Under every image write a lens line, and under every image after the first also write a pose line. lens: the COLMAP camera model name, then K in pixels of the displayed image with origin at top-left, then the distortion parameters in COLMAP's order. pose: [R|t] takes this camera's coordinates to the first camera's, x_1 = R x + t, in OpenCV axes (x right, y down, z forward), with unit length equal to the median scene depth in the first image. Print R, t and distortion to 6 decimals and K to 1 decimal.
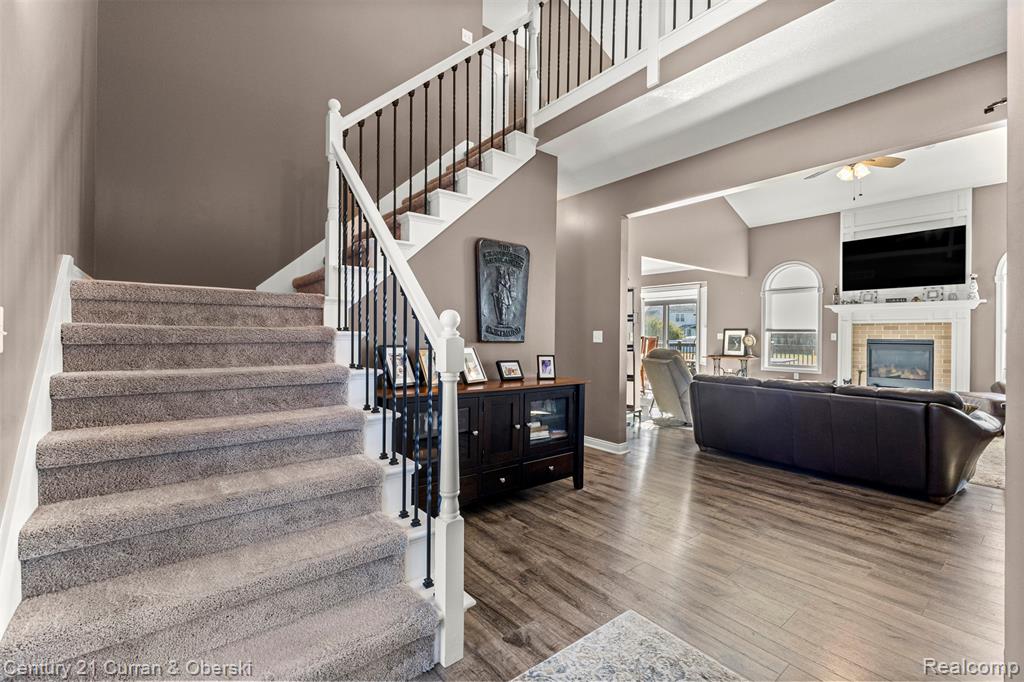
lens RADIAL K [[451.7, 0, 511.0], [0, 451.7, 334.8], [0, 0, 1]] dist [0.000496, -0.000081]
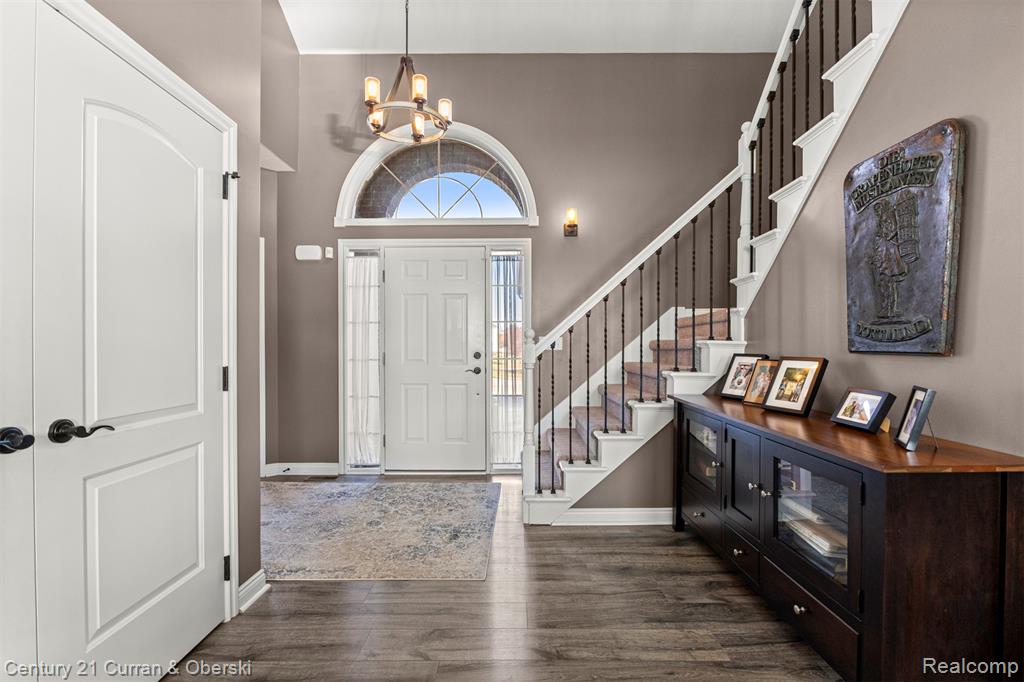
lens RADIAL K [[466.1, 0, 512.1], [0, 466.1, 348.2], [0, 0, 1]] dist [0.000319, -0.000051]
pose [[-0.629308, -0.002389, -0.777152, 0.753106], [-0.009369, 0.999946, 0.004513, 0.013209], [0.777099, 0.010122, -0.629297, 1.189728]]
